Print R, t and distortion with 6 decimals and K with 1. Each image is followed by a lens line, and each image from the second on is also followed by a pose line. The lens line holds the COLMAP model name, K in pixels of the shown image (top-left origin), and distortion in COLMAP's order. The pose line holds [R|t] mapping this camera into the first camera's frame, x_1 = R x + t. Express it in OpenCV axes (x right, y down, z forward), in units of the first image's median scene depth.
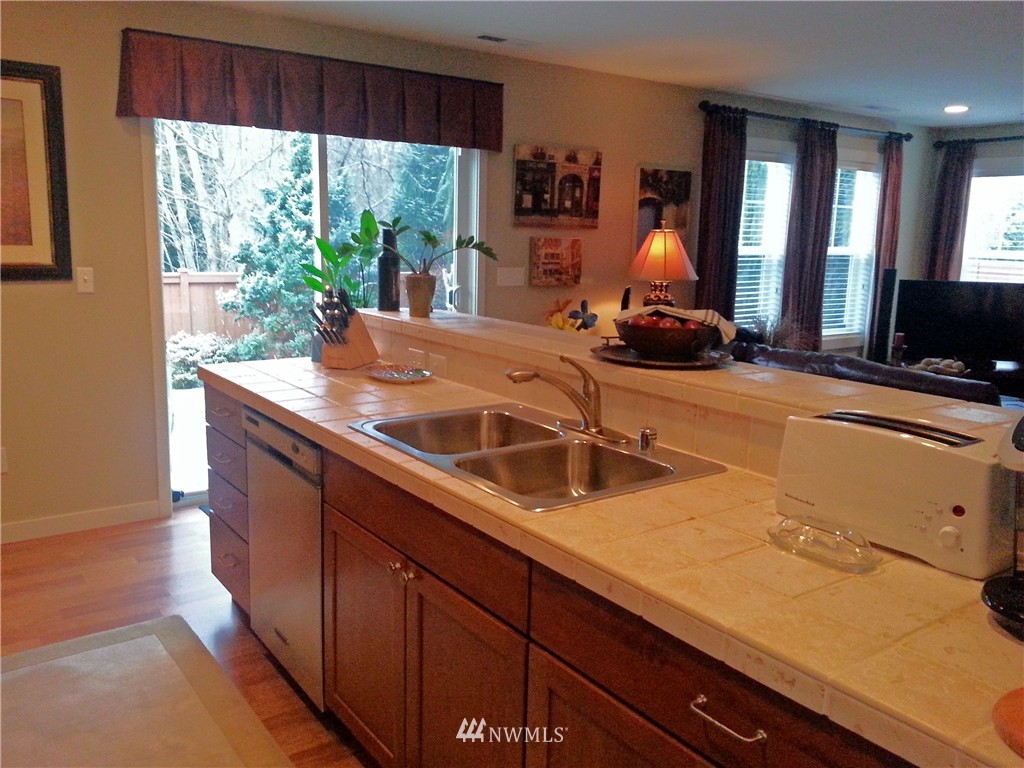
lens RADIAL K [[842.4, 0, 507.2], [0, 842.4, 389.1], [0, 0, 1]] dist [0.047213, -0.039747]
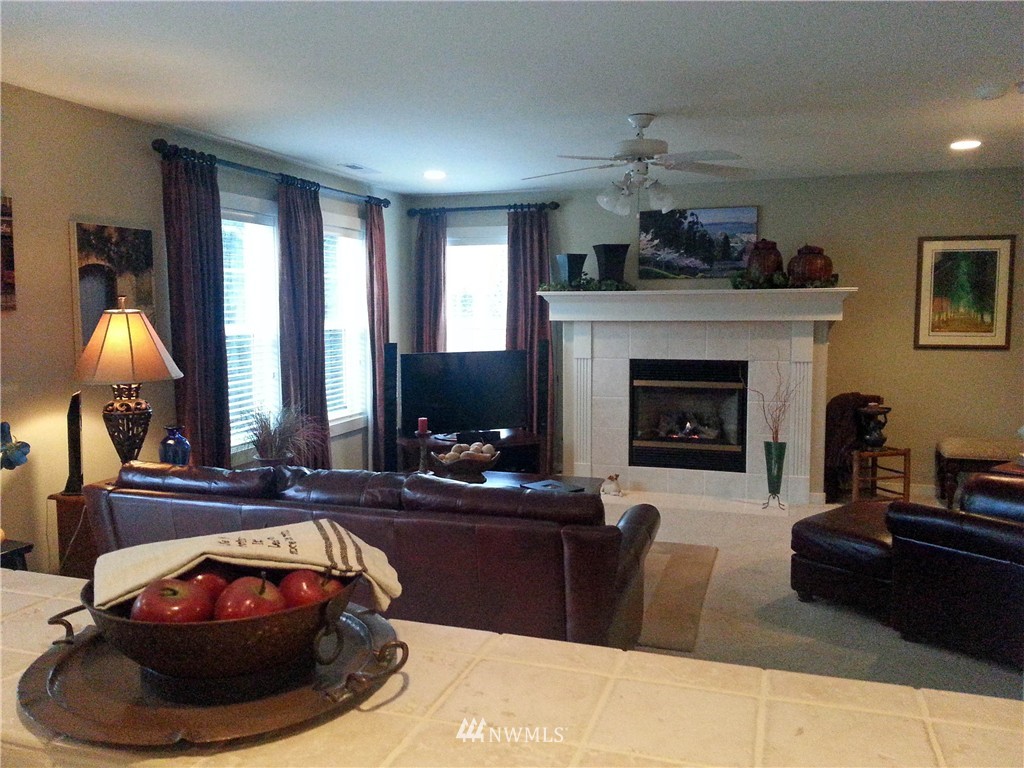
lens RADIAL K [[842.4, 0, 507.3], [0, 842.4, 386.6], [0, 0, 1]] dist [0.047213, -0.039747]
pose [[0.810732, -0.083070, 0.579494, 0.027023], [0.127868, 0.991108, -0.036818, -0.053919], [-0.571282, 0.103948, 0.814145, 0.229945]]
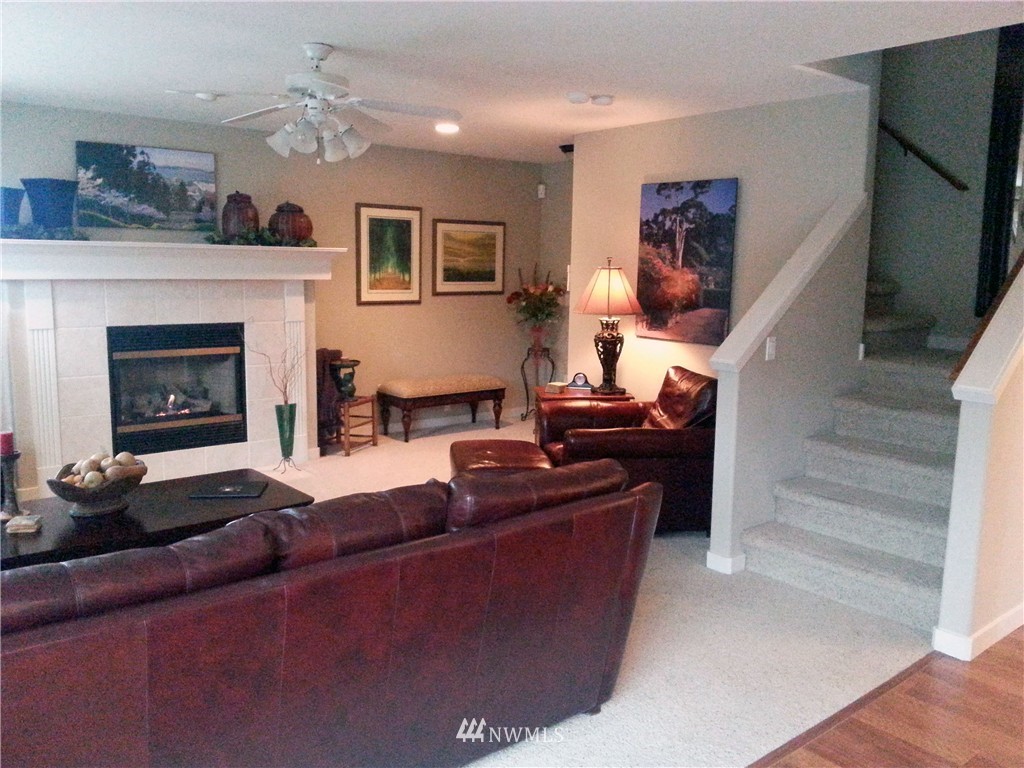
lens RADIAL K [[842.4, 0, 512.6], [0, 842.4, 388.5], [0, 0, 1]] dist [0.047213, -0.039747]
pose [[-0.064893, -0.167197, 0.983786, -0.111775], [0.165657, 0.970379, 0.175846, -0.129335], [-0.984046, 0.174382, -0.035274, 0.634206]]
